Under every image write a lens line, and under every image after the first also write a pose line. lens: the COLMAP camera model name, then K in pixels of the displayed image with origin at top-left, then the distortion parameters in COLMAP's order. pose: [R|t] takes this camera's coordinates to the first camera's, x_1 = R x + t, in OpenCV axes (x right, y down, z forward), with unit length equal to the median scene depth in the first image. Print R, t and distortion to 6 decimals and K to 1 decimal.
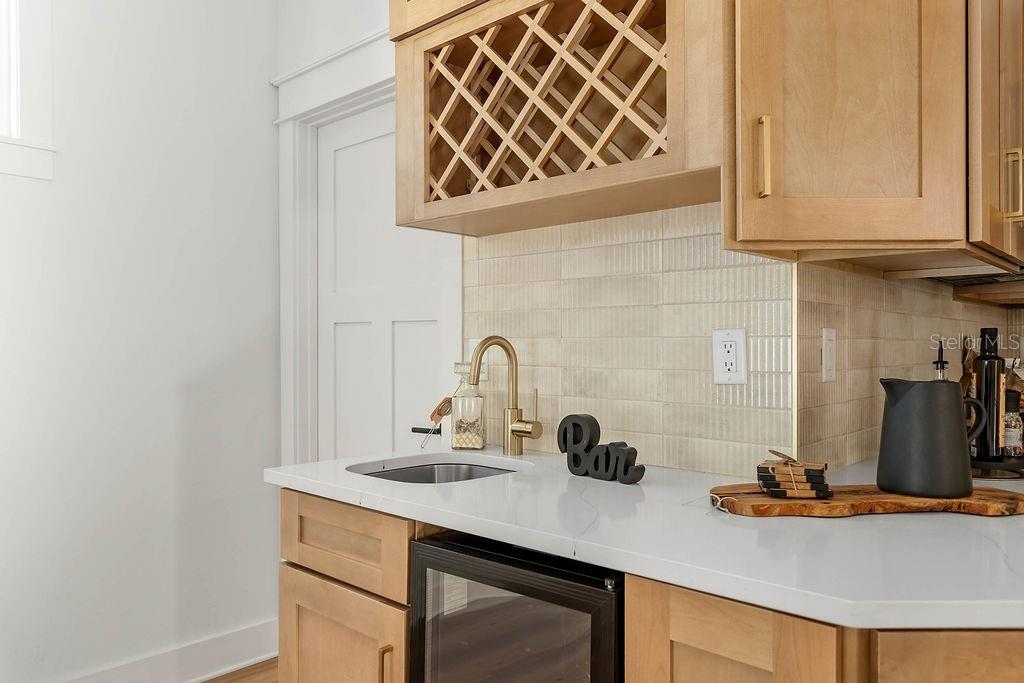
lens RADIAL K [[716.0, 0, 511.7], [0, 716.0, 344.9], [0, 0, 1]] dist [0.001781, 0.001945]
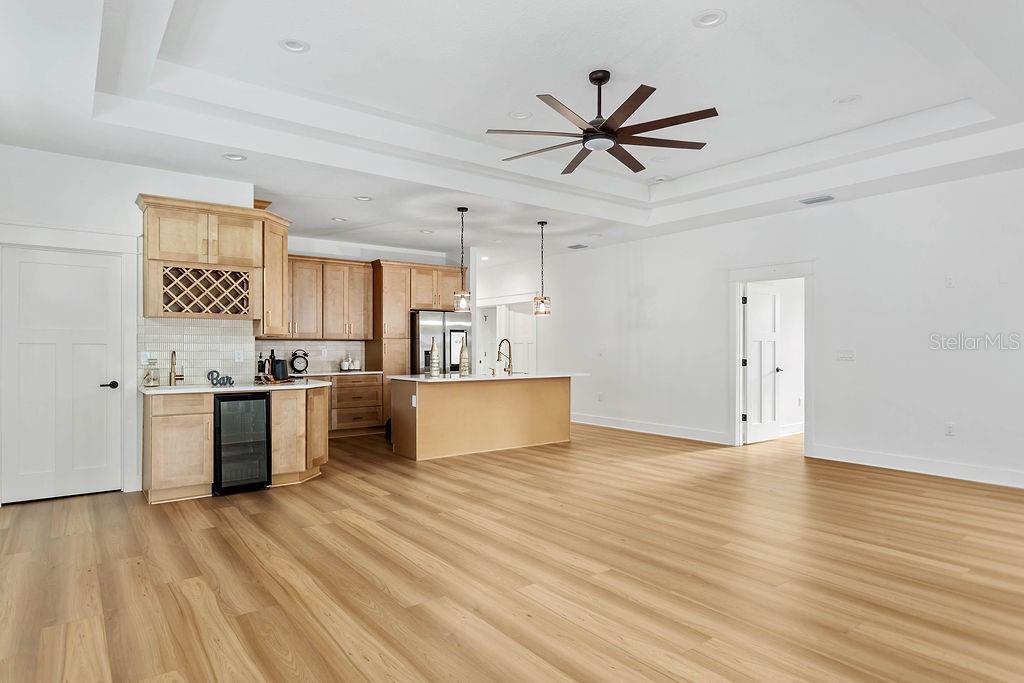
lens RADIAL K [[592.7, 0, 510.9], [0, 592.7, 344.7], [0, 0, 1]] dist [0.000952, 0.000005]
pose [[0.166394, 0.002758, 0.986055, -3.348580], [-0.001862, 0.999995, -0.002483, -0.051367], [-0.986058, -0.001423, 0.166399, -1.385922]]
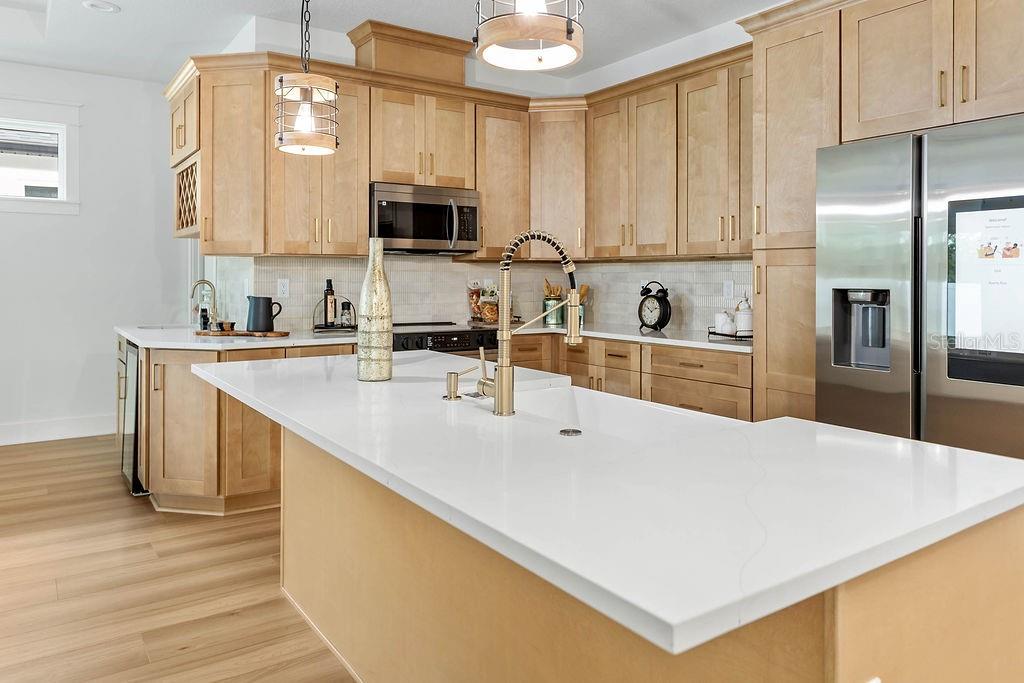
lens RADIAL K [[716.0, 0, 519.8], [0, 716.0, 269.2], [0, 0, 1]] dist [0.001781, 0.001945]
pose [[0.975231, -0.004425, -0.221143, 2.080168], [0.002852, 0.999968, -0.007429, -0.044752], [0.221169, 0.006614, 0.975213, -1.699023]]
